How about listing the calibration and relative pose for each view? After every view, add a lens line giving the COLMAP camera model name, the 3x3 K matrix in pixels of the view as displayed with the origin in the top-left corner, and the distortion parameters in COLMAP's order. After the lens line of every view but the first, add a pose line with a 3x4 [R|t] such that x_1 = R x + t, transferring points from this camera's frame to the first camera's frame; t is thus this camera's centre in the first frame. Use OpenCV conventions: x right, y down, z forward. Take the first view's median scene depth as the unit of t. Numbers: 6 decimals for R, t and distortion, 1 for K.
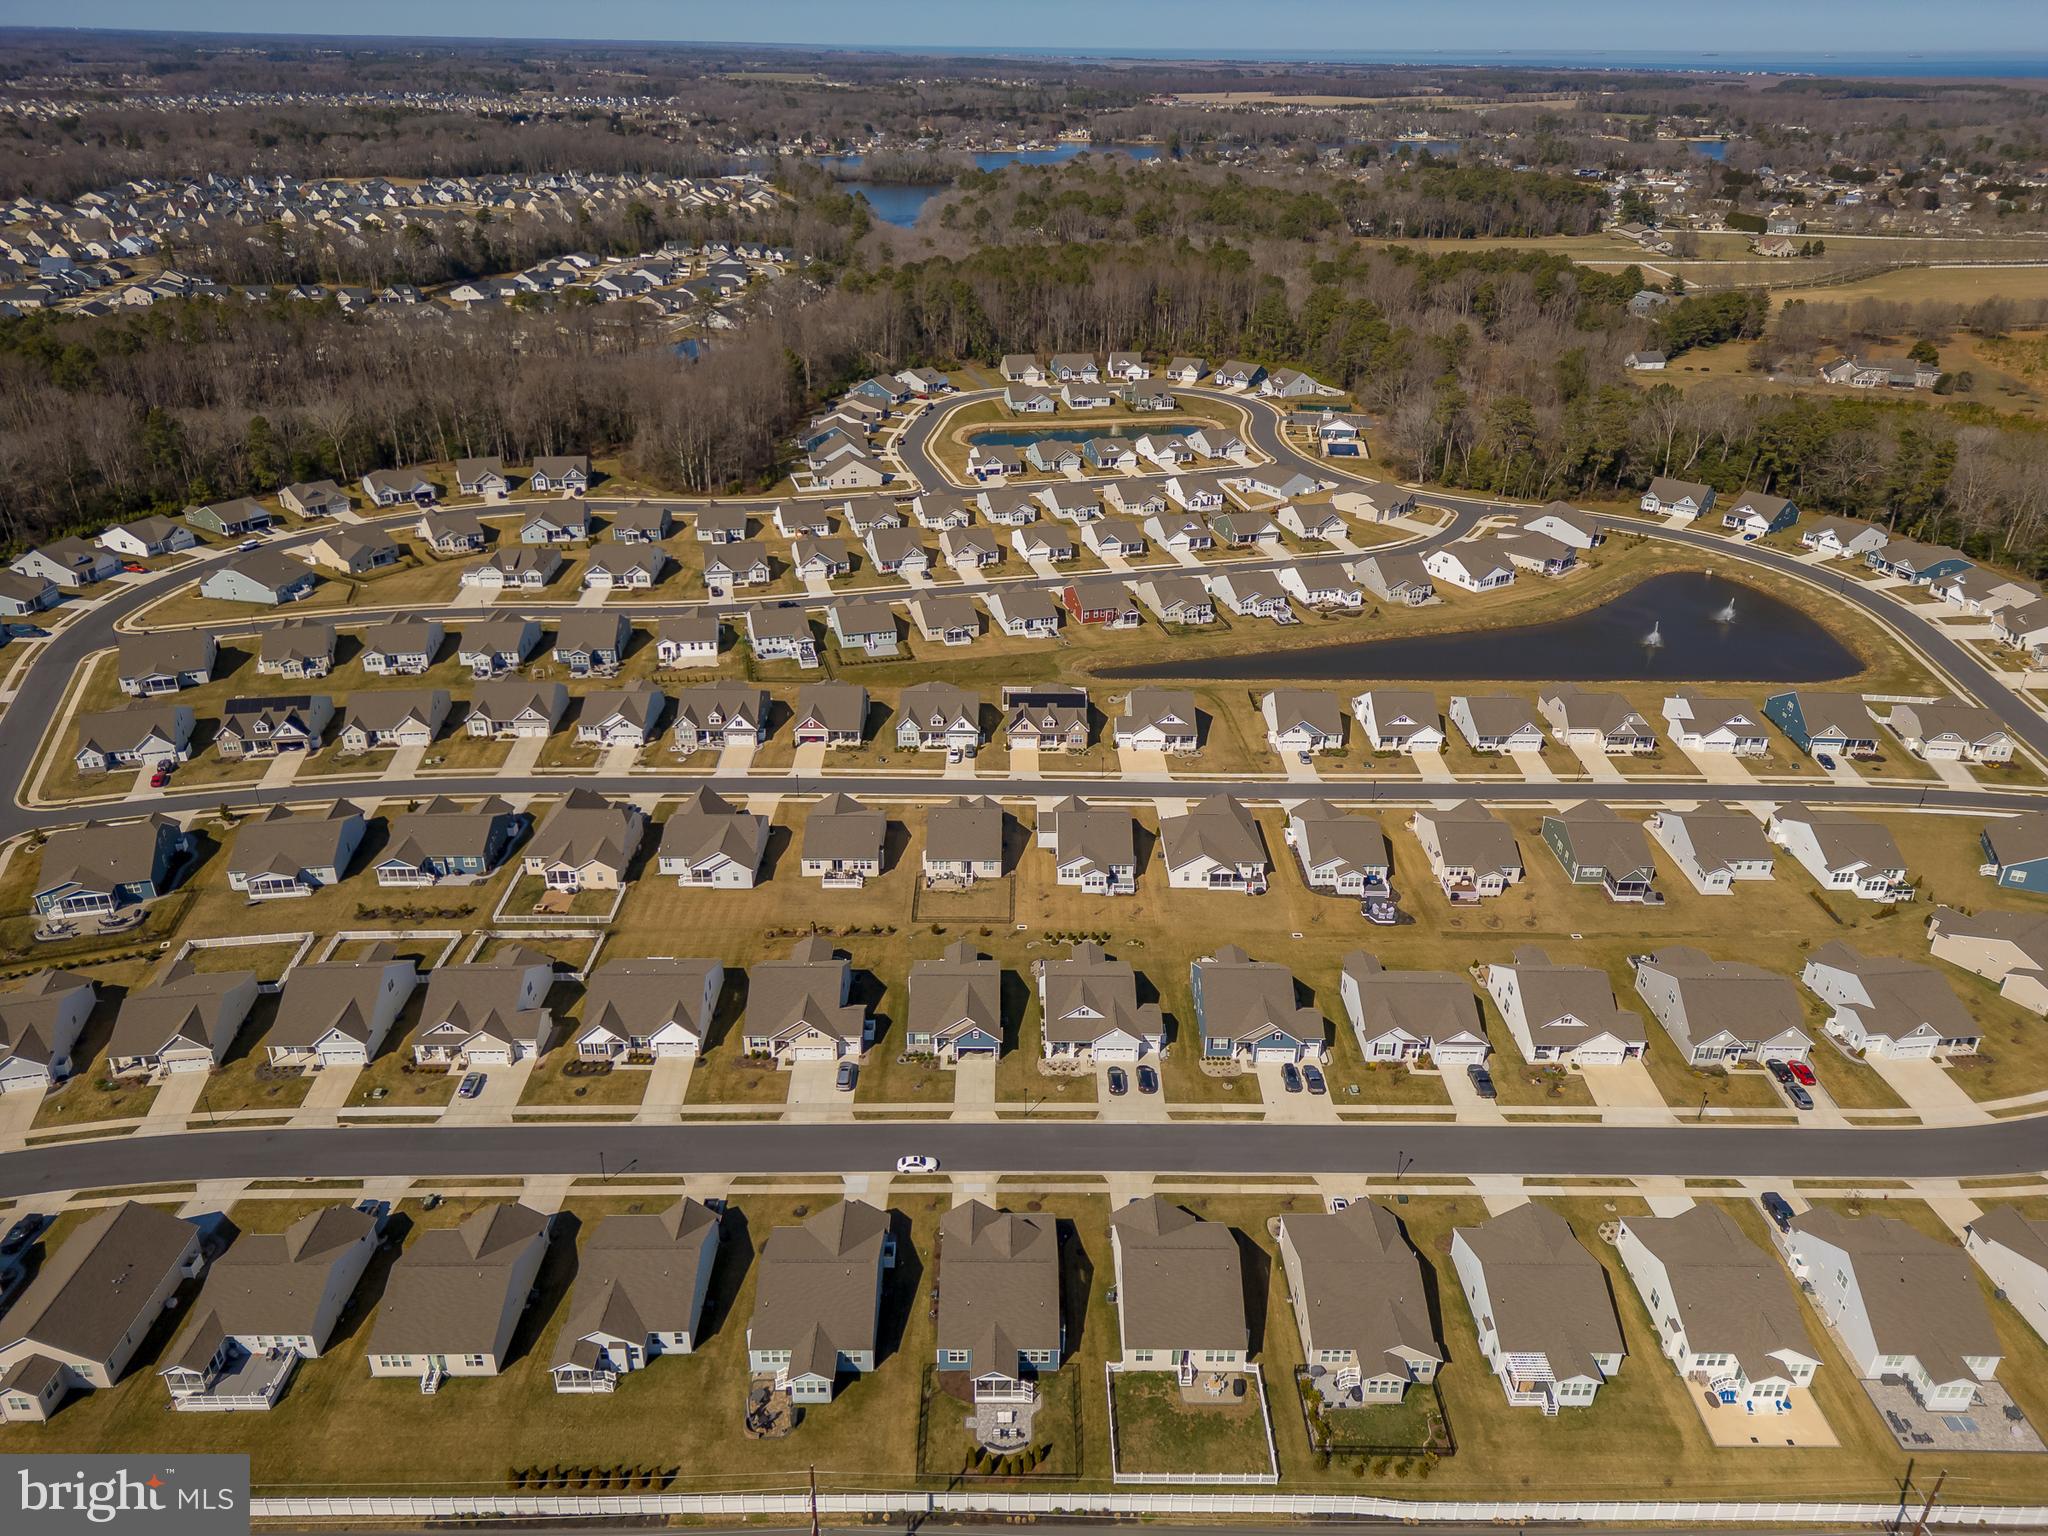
lens RADIAL K [[1424.6, 0, 1019.0], [0, 1424.6, 759.7], [0, 0, 1]] dist [0.093718, -0.098690]
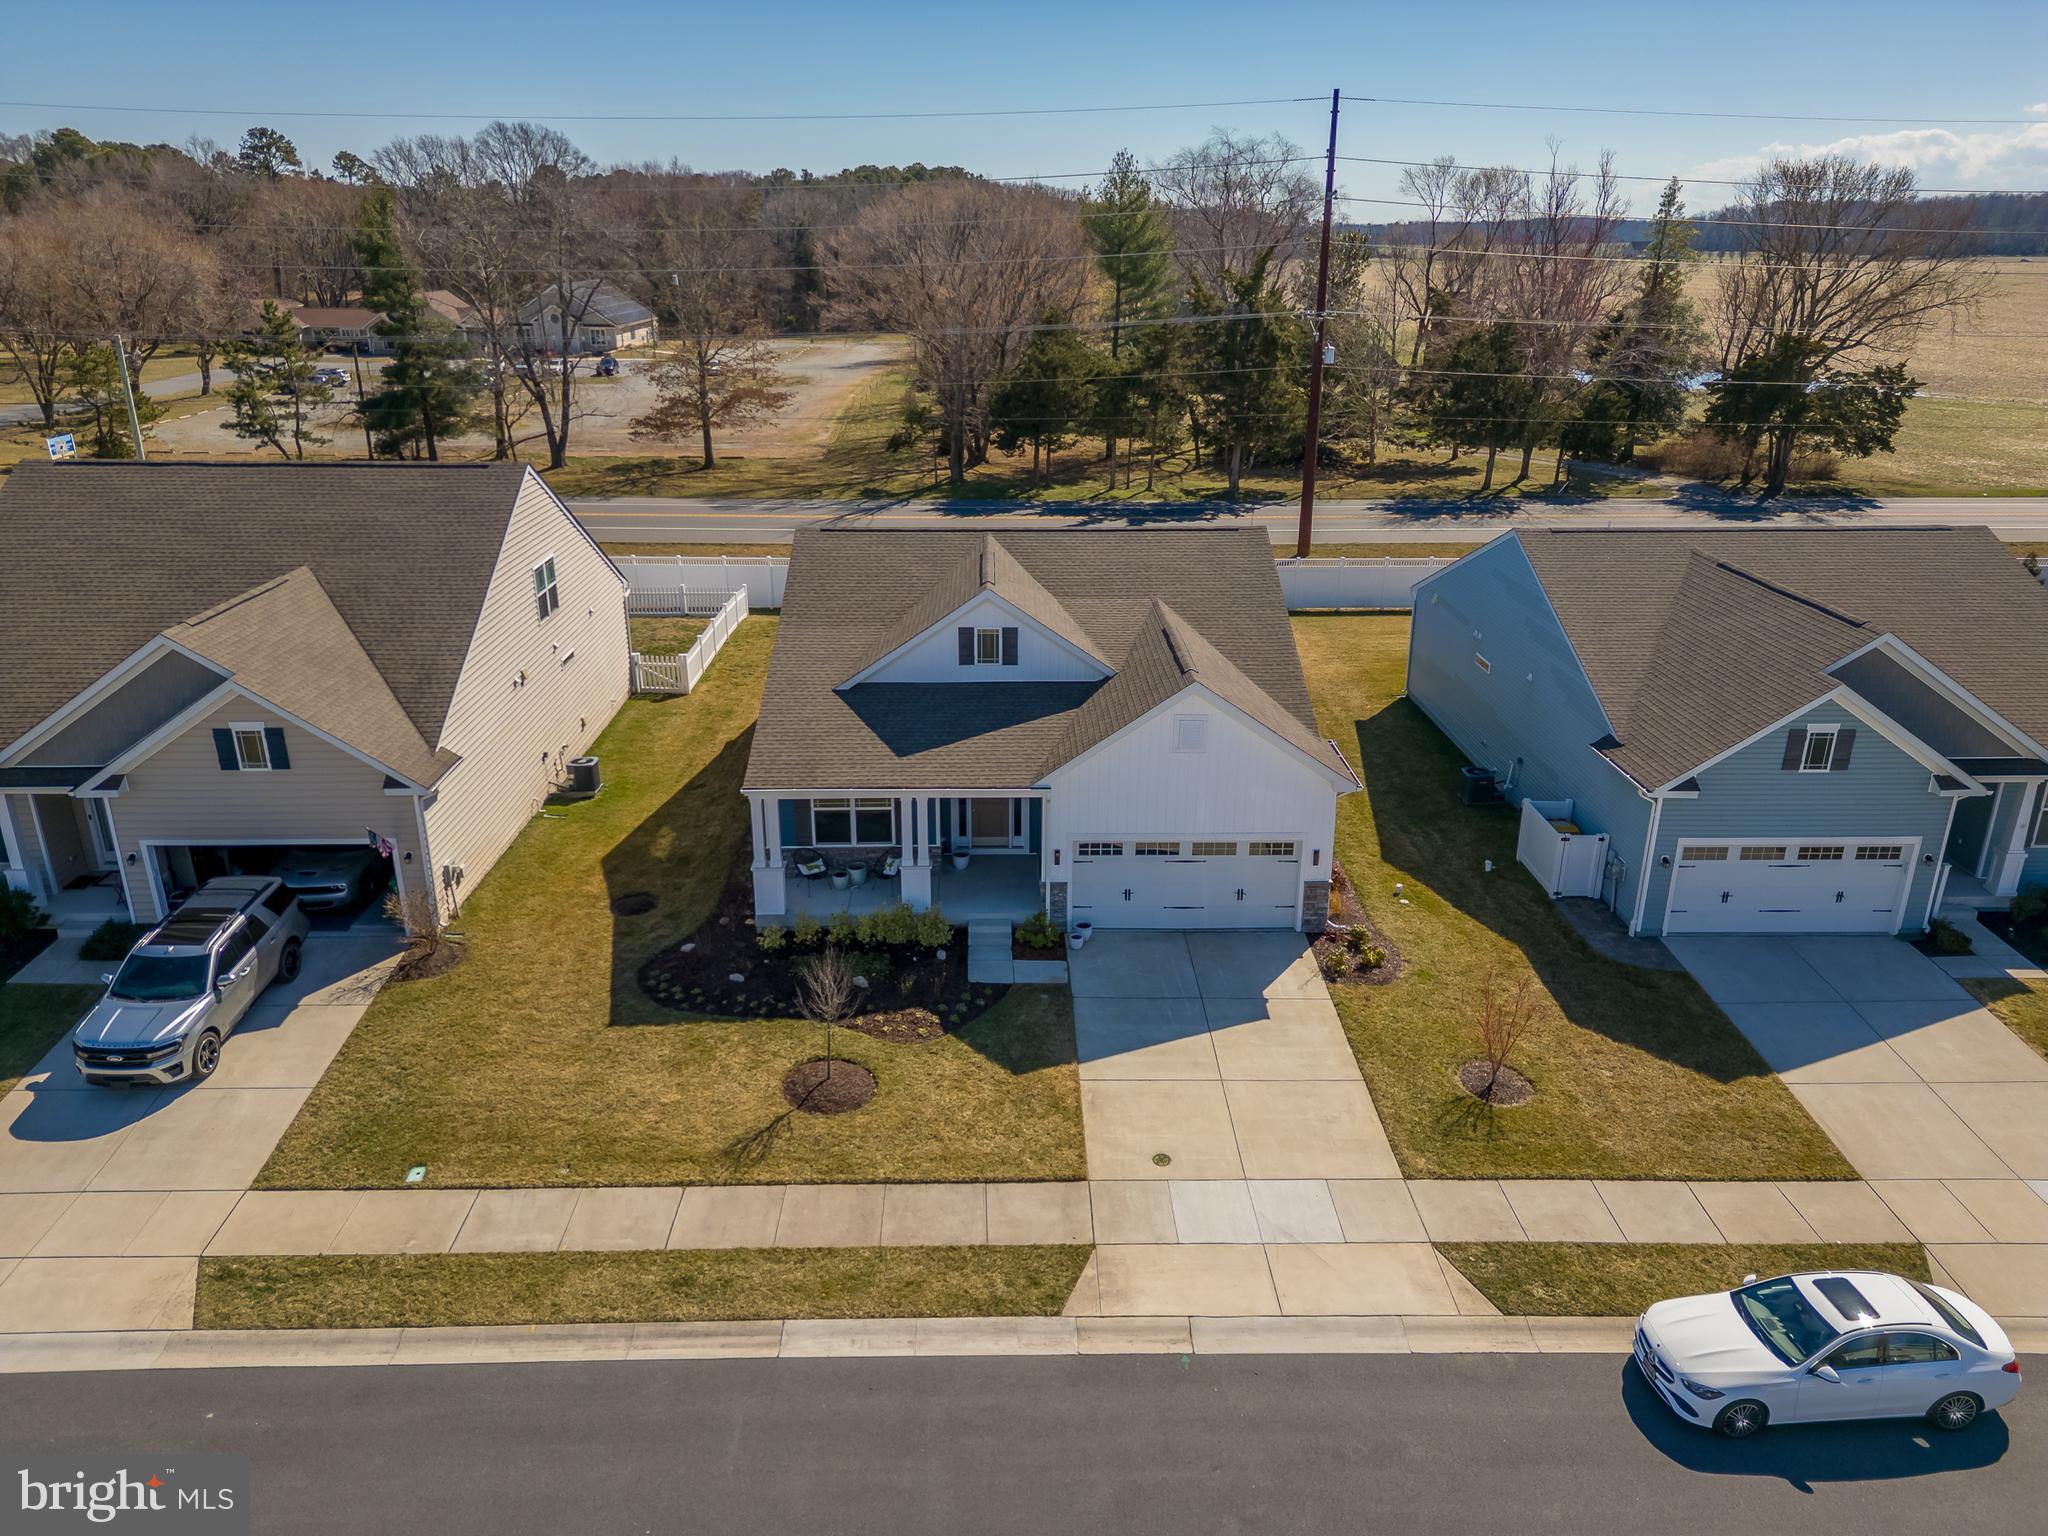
lens RADIAL K [[1424.6, 0, 1019.0], [0, 1424.6, 759.7], [0, 0, 1]] dist [0.093718, -0.098690]
pose [[-0.999788, -0.003561, -0.020304, -0.003652], [-0.017262, 0.682966, 0.730246, 0.106895], [0.011267, 0.730442, -0.682882, 0.655231]]
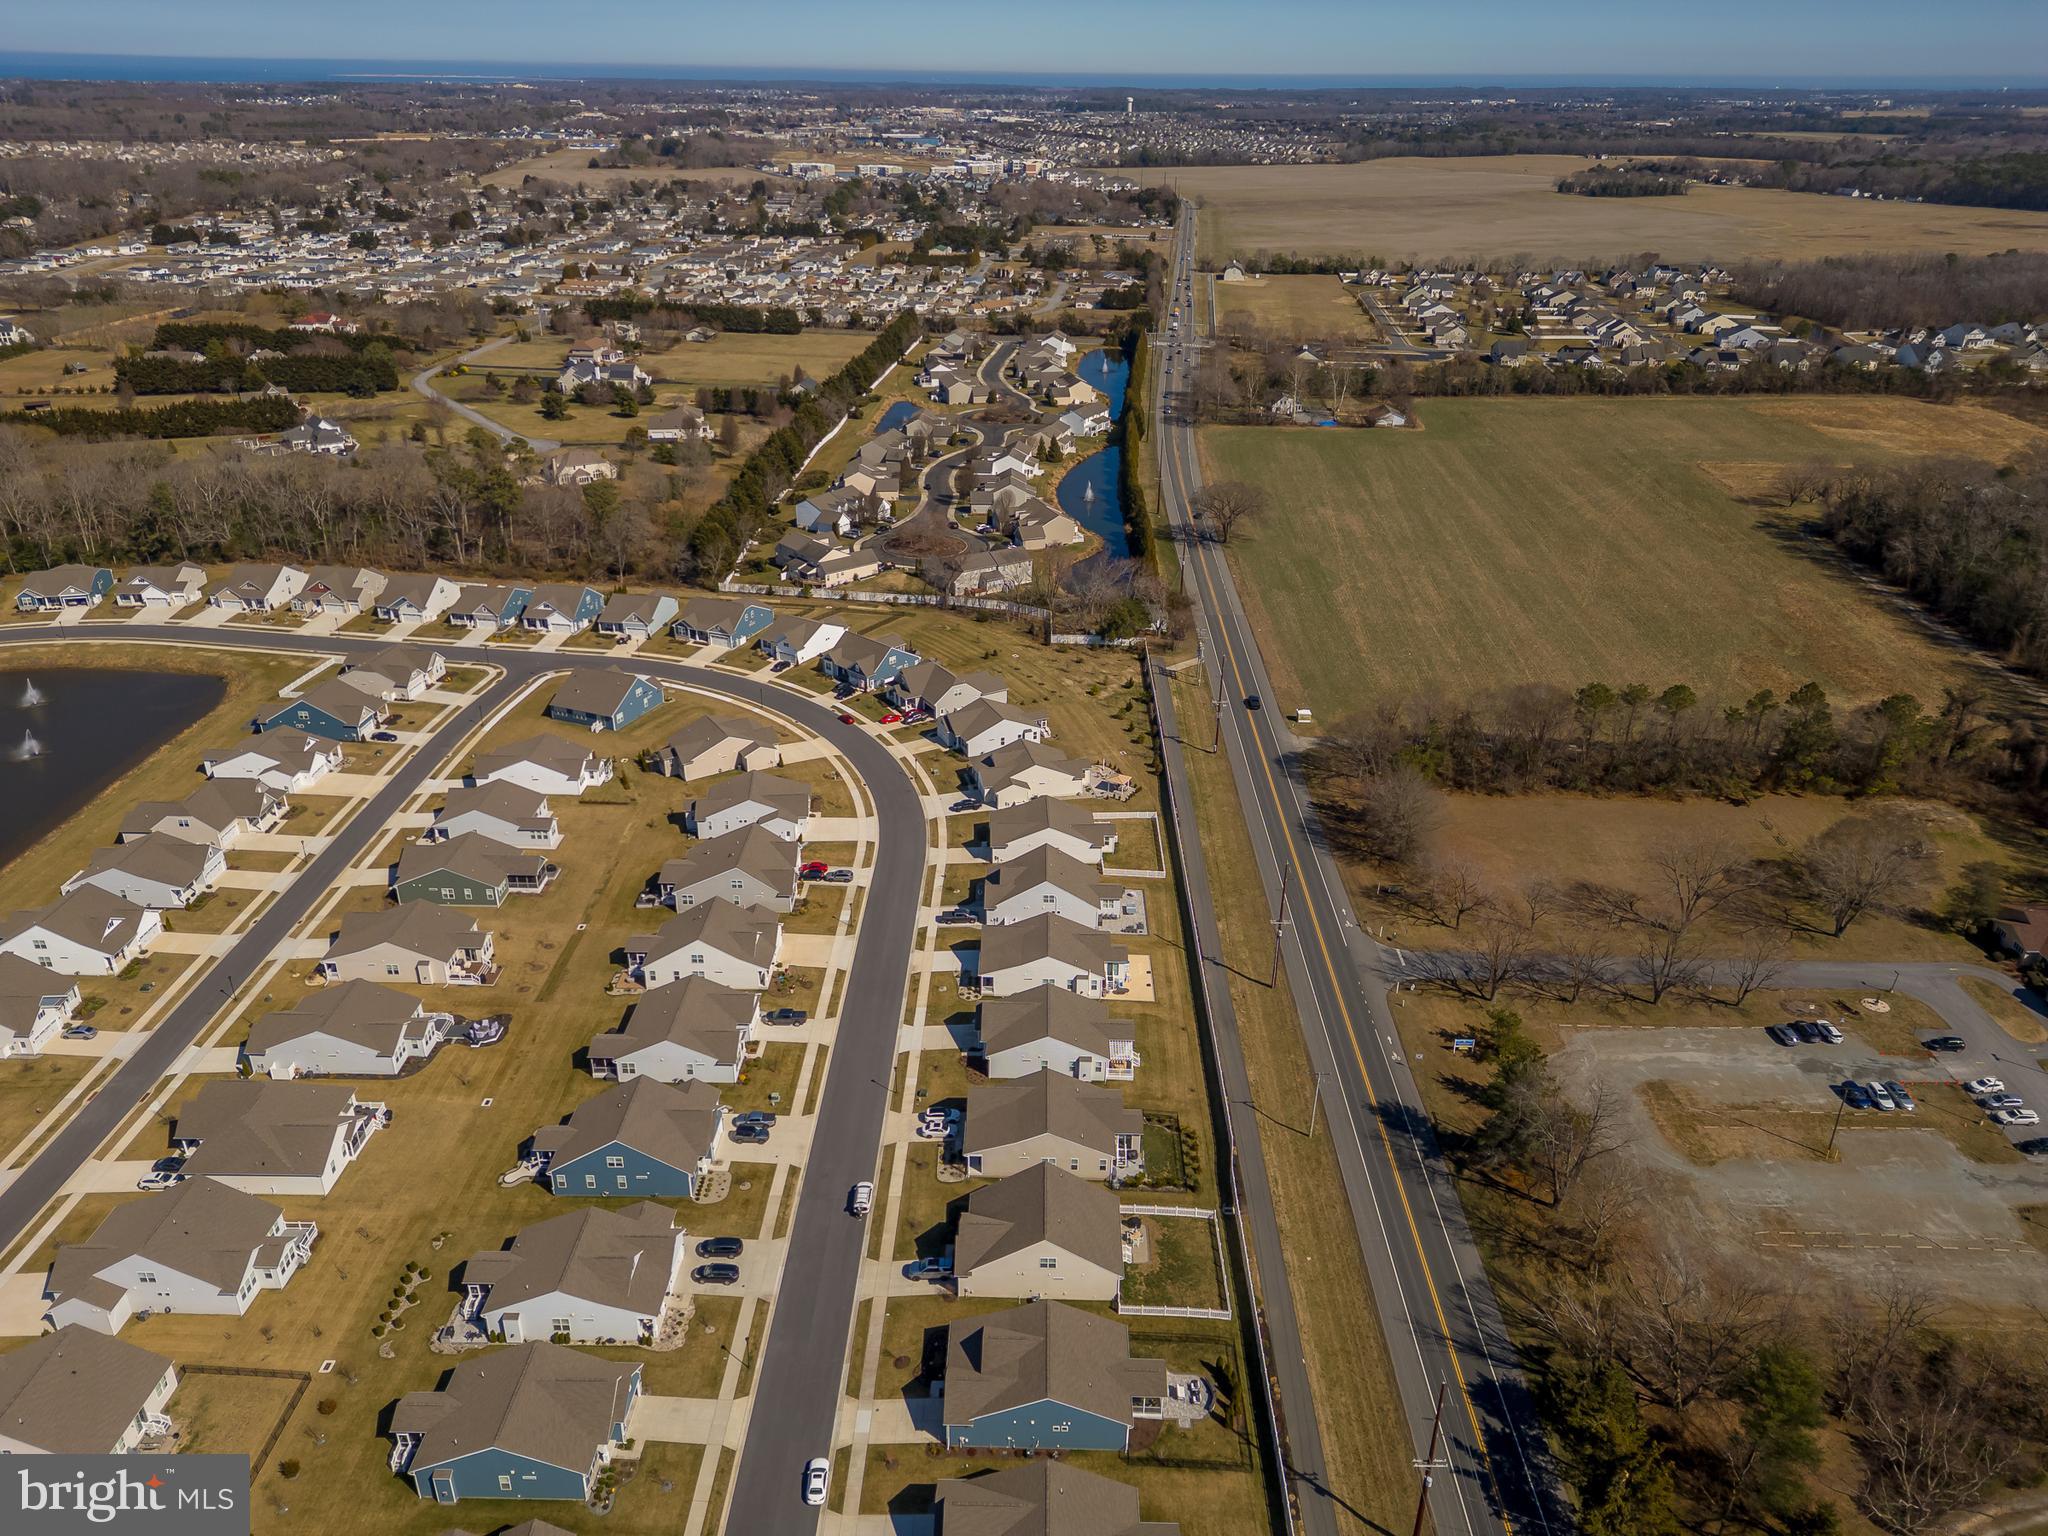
lens RADIAL K [[1424.6, 0, 1019.0], [0, 1424.6, 759.7], [0, 0, 1]] dist [0.093718, -0.098690]
pose [[0.023733, -0.439950, 0.897708, -0.384810], [0.434395, 0.813299, 0.387099, -0.190976], [-0.900410, 0.380773, 0.210414, 0.364222]]
